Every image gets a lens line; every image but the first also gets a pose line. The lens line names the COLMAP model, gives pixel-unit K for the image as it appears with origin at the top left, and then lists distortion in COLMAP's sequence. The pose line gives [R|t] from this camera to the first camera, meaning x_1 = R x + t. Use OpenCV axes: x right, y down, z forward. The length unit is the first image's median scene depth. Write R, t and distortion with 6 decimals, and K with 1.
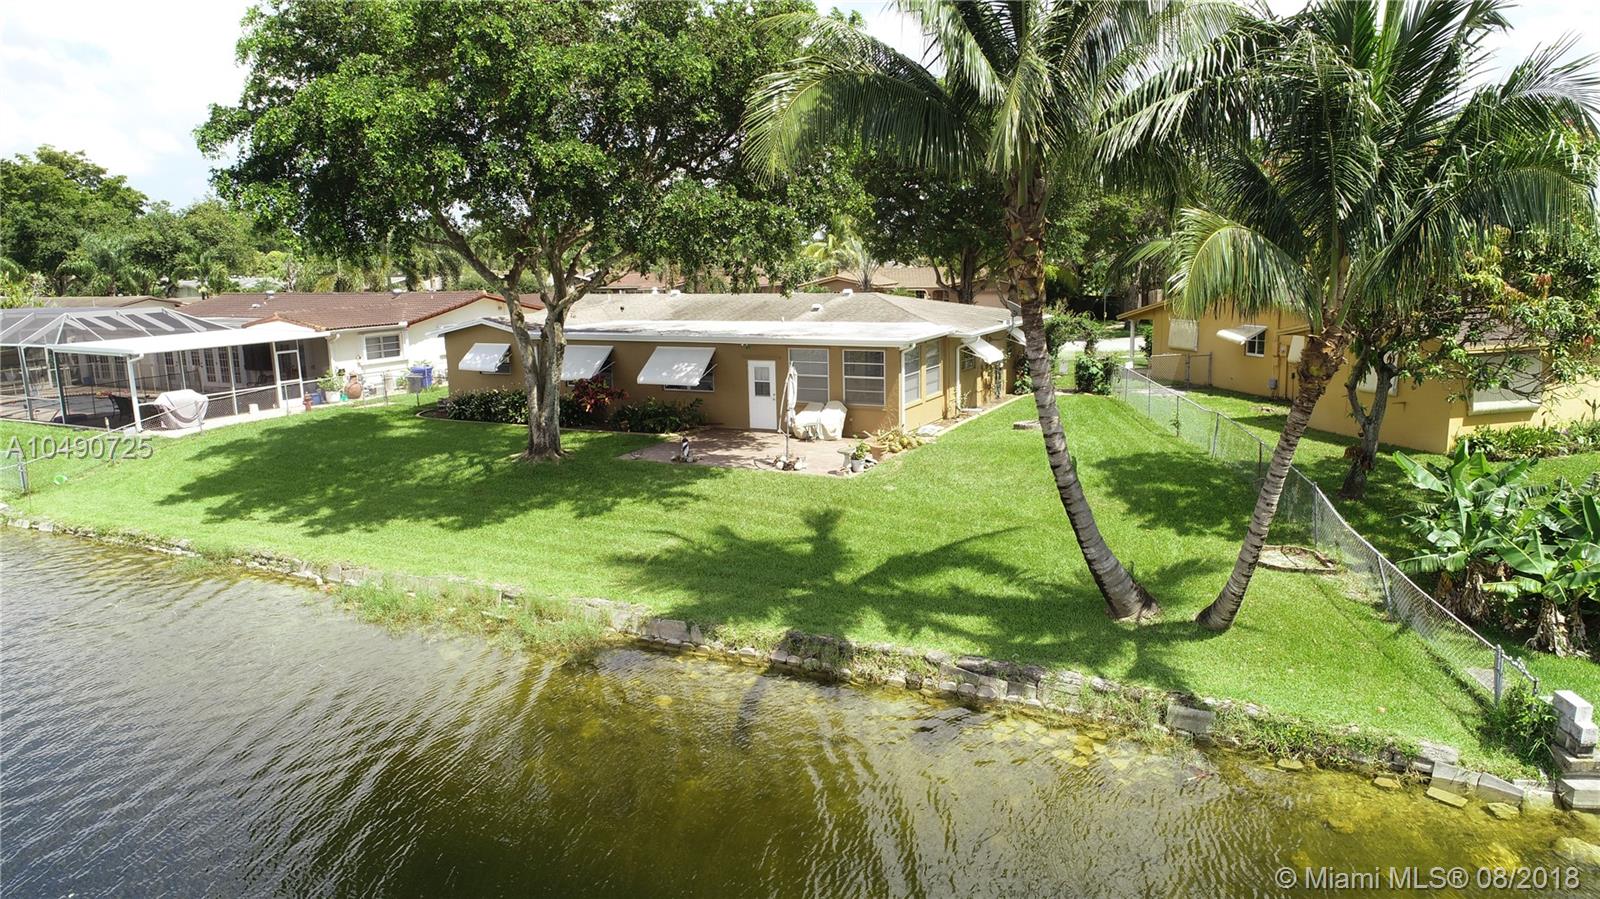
lens RADIAL K [[1073.1, 0, 805.2], [0, 1073.1, 451.7], [0, 0, 1]] dist [-0.002383, -0.000106]
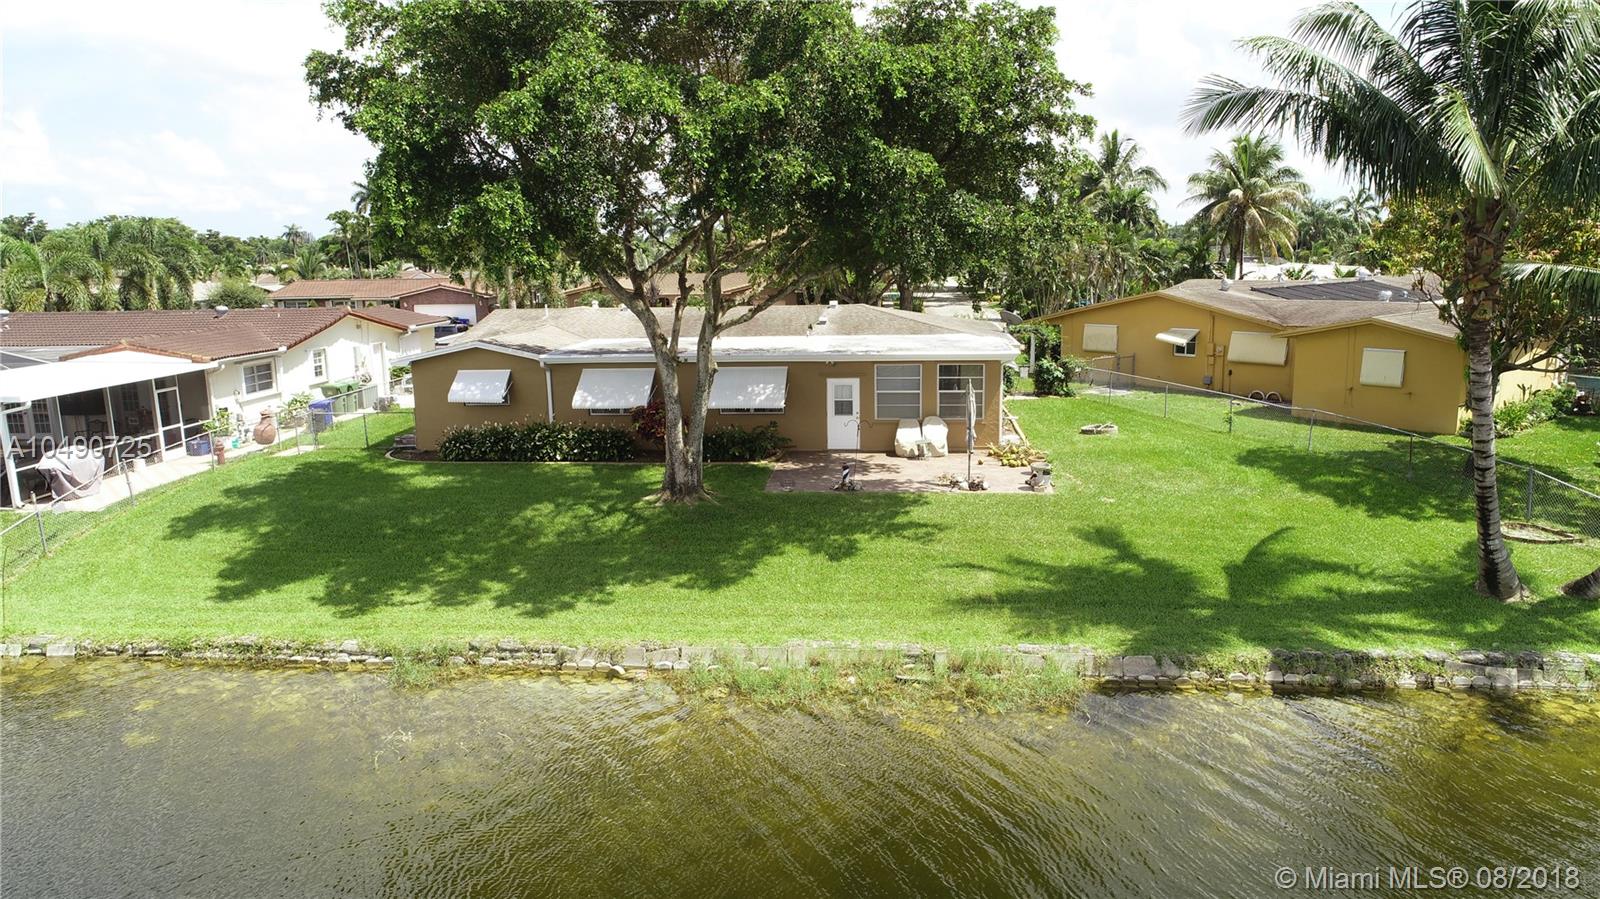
lens RADIAL K [[1073.1, 0, 805.2], [0, 1073.1, 451.7], [0, 0, 1]] dist [-0.002383, -0.000106]
pose [[0.927232, -0.065028, 0.368798, -0.430850], [0.065708, 0.997781, 0.010729, -0.032185], [-0.368677, 0.014285, 0.929448, 0.124259]]
